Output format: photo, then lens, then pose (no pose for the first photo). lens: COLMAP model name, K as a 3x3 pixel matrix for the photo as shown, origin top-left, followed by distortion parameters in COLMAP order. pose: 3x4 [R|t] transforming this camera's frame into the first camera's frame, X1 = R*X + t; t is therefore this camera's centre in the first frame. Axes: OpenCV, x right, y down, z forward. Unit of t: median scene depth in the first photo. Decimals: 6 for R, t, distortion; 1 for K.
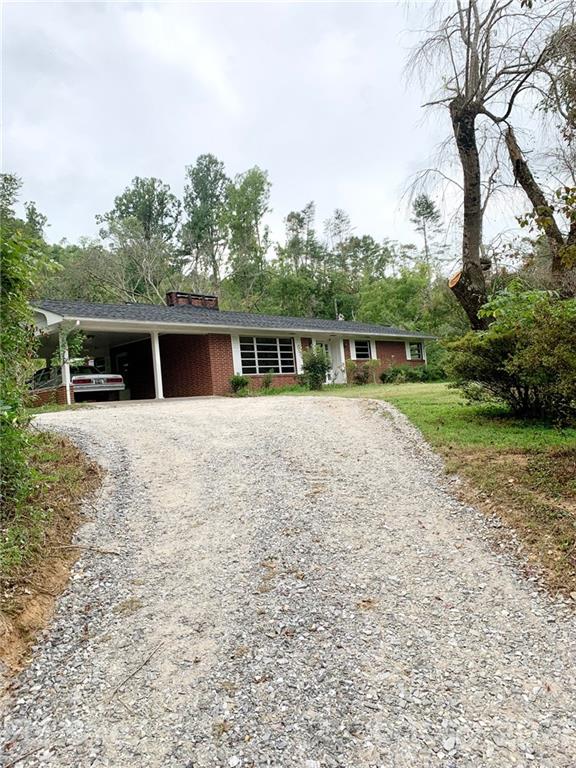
lens RADIAL K [[586.1, 0, 286.1], [0, 586.1, 392.7], [0, 0, 1]] dist [0.042434, -0.051004]
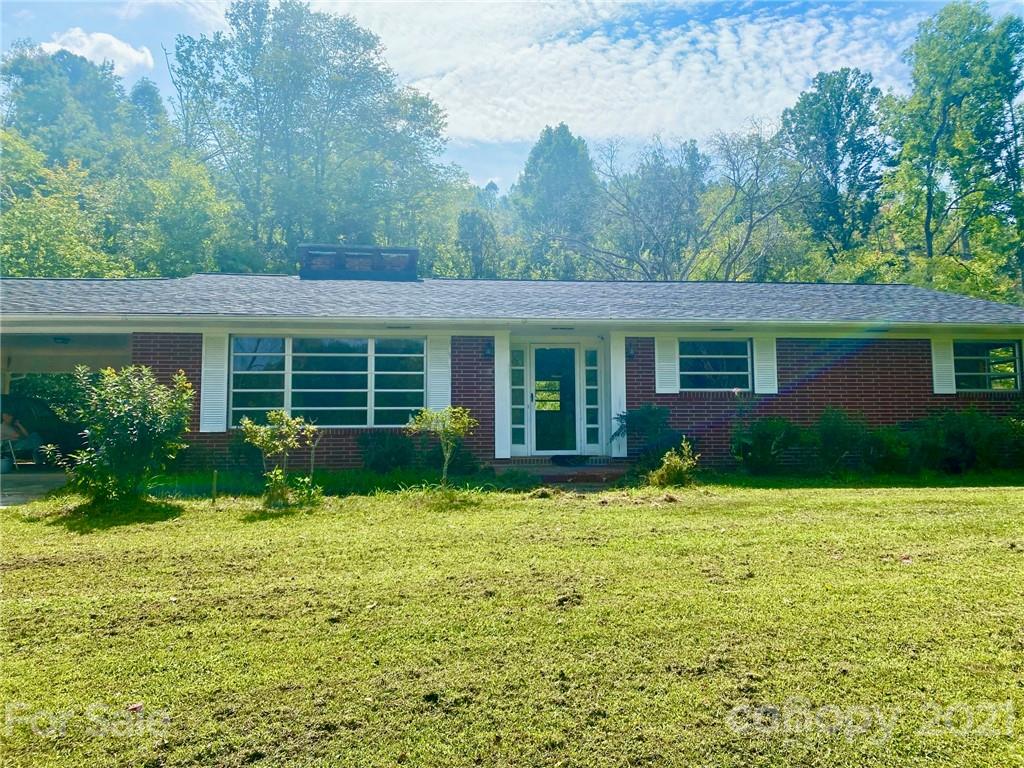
lens RADIAL K [[793.6, 0, 512.0], [0, 793.6, 384.0], [0, 0, 1]] dist [0.058960, -0.001022]
pose [[0.769818, 0.036272, -0.637232, 0.068186], [-0.043330, 0.999051, 0.004521, -0.011297], [0.636791, 0.024131, 0.770659, 0.105666]]
